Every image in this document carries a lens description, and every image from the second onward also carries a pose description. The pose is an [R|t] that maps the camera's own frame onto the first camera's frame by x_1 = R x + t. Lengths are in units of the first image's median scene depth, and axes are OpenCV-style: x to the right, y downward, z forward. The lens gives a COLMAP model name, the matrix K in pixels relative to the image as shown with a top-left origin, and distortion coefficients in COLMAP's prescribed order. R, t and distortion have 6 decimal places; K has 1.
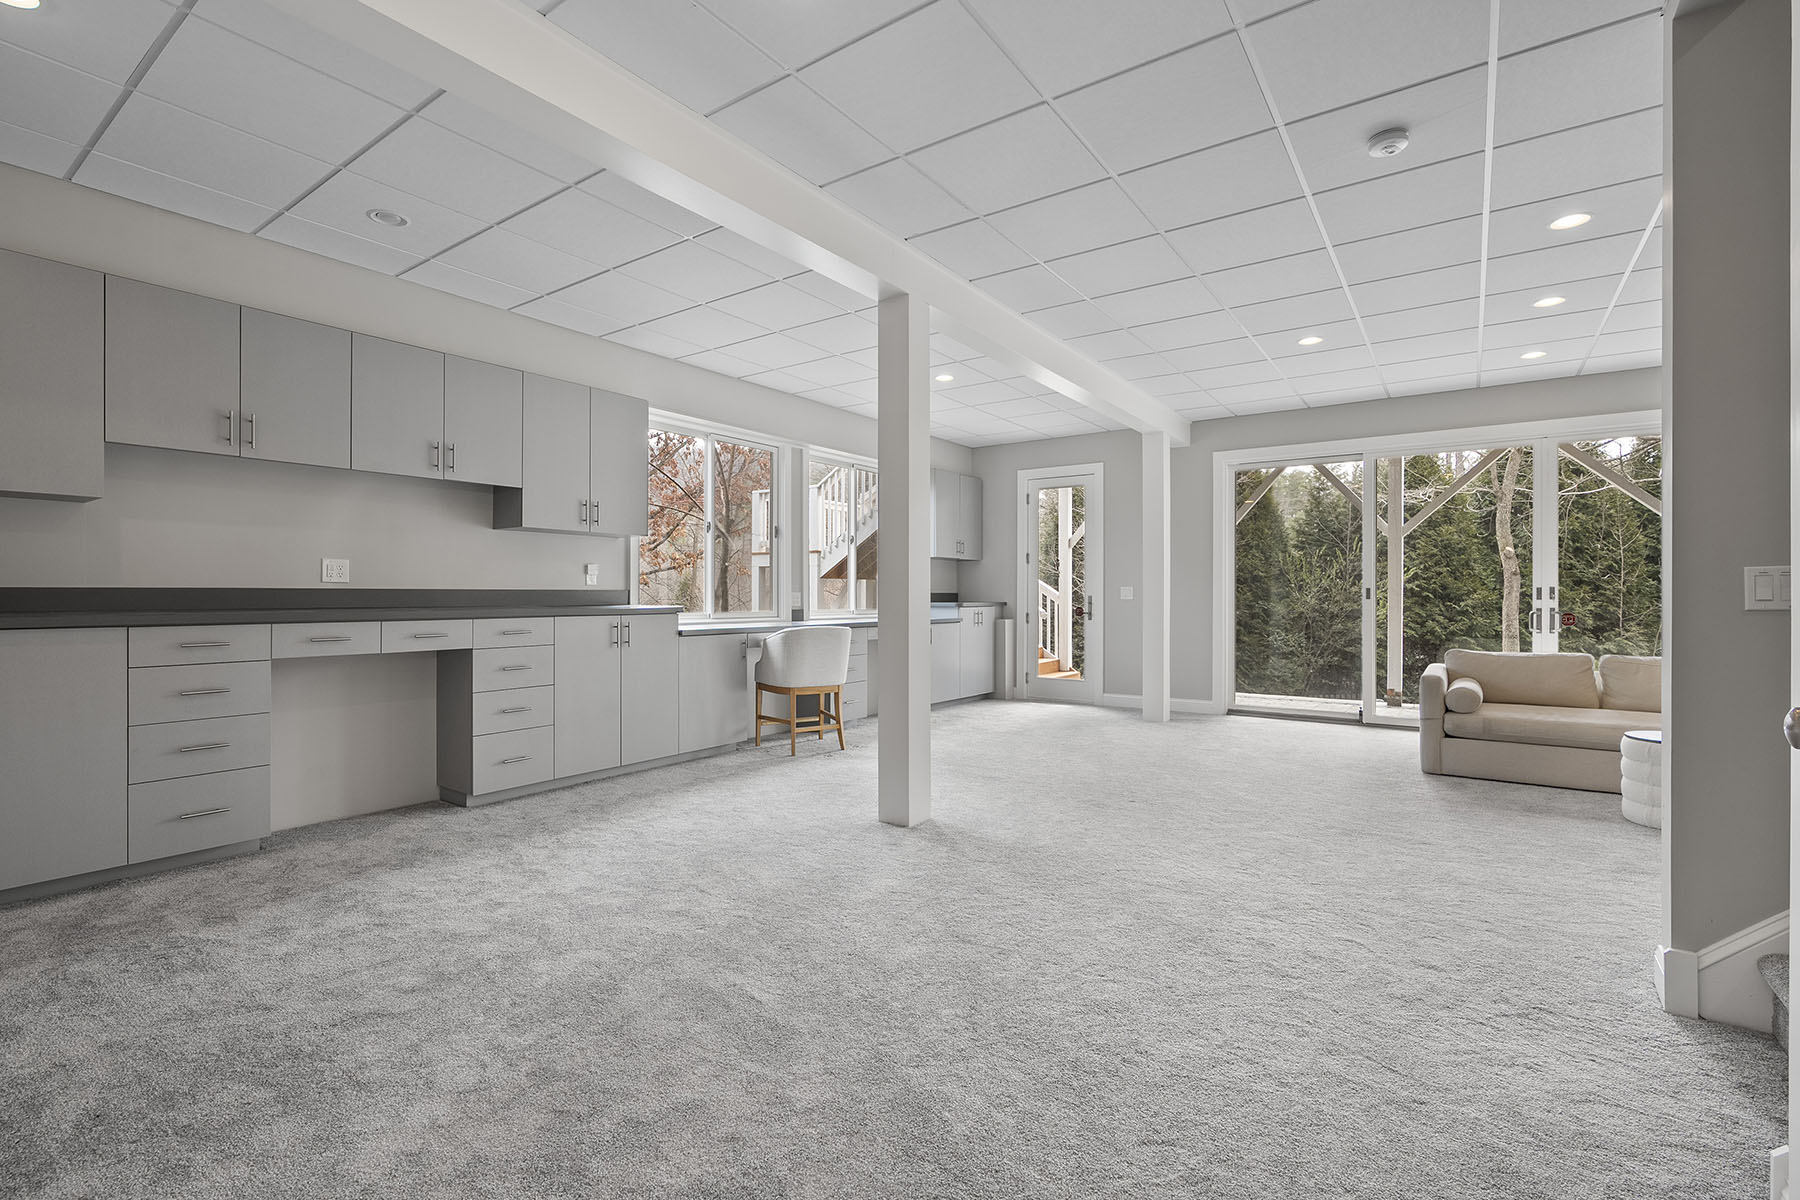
lens RADIAL K [[804.2, 0, 896.2], [0, 804.2, 595.3], [0, 0, 1]] dist [0.000234, -0.000333]
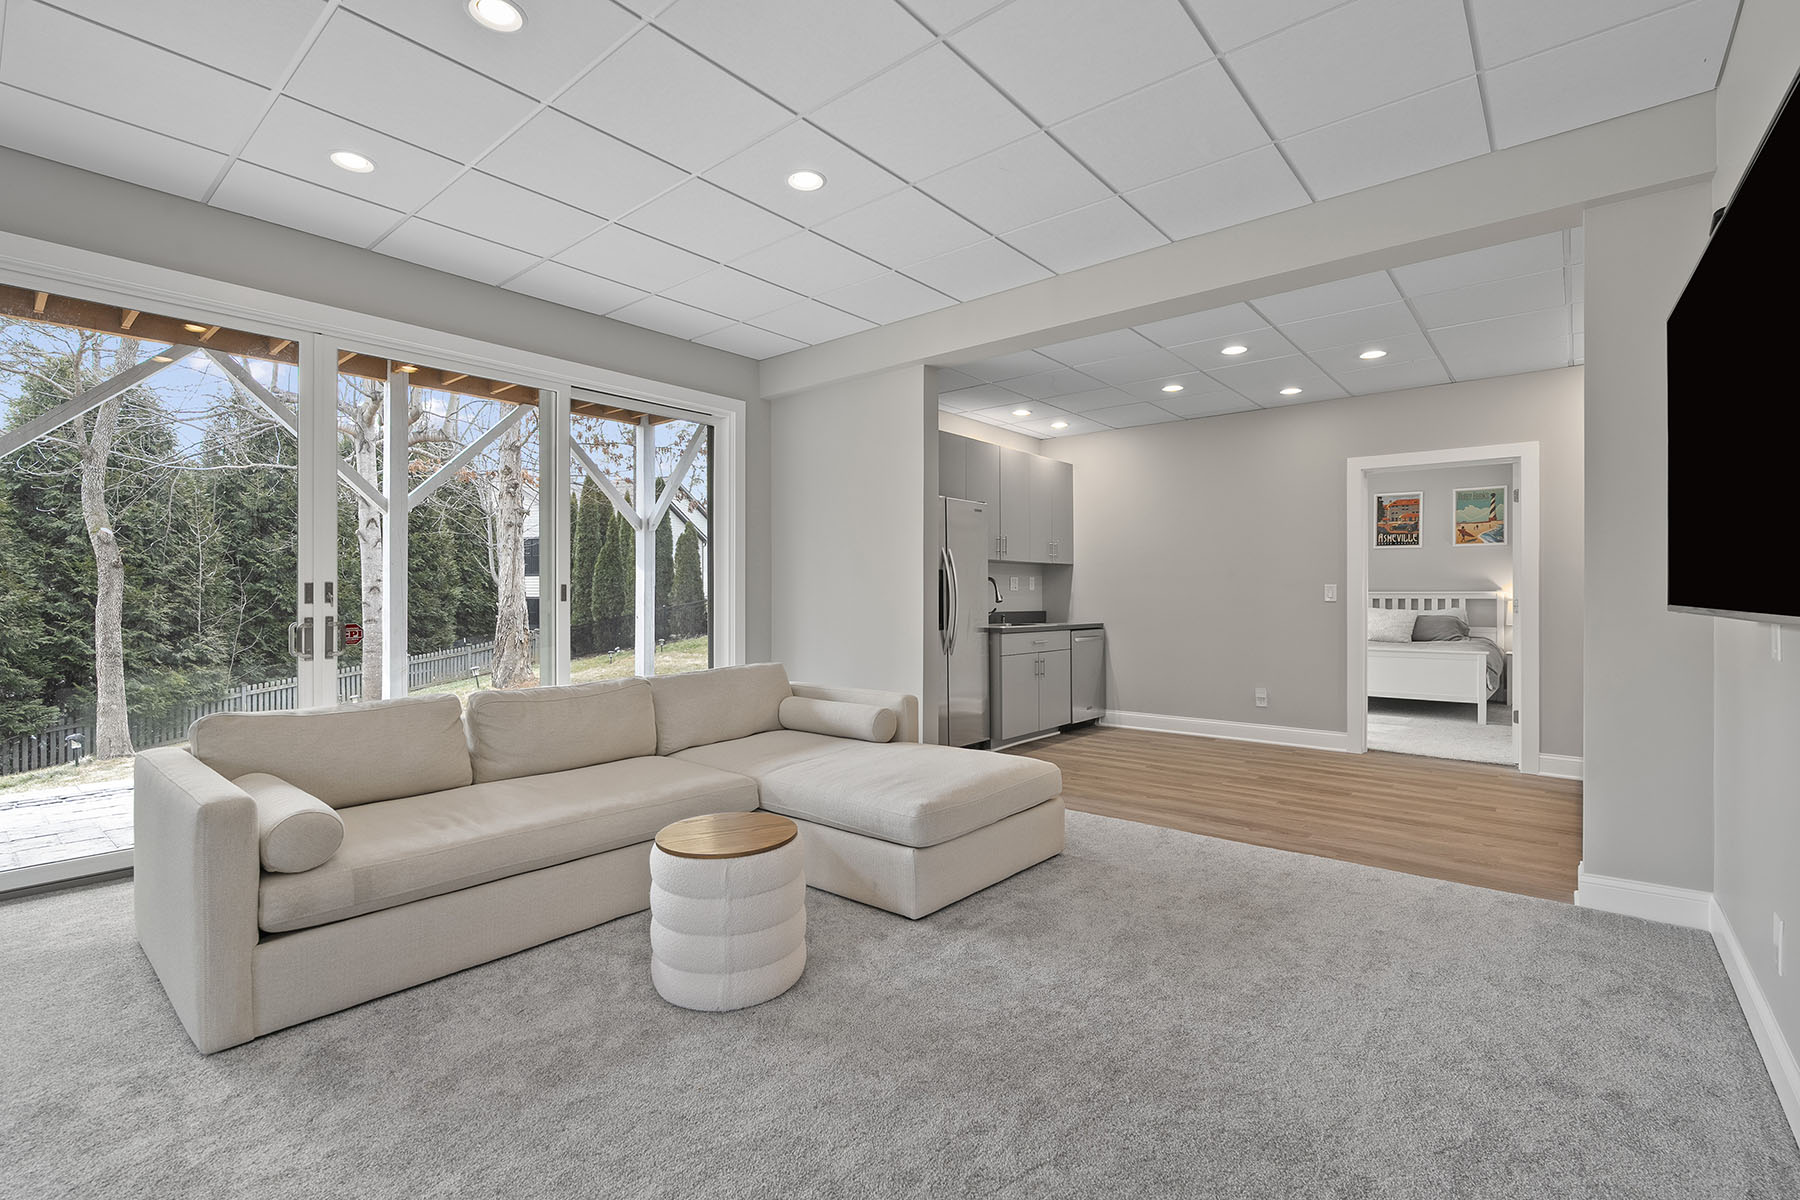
lens RADIAL K [[804.2, 0, 899.3], [0, 804.2, 595.8], [0, 0, 1]] dist [0.000234, -0.000333]
pose [[0.082017, -0.002118, 0.996629, 0.068545], [0.002056, 0.999996, 0.001956, -0.000198], [-0.996629, 0.001888, 0.082021, 0.146694]]
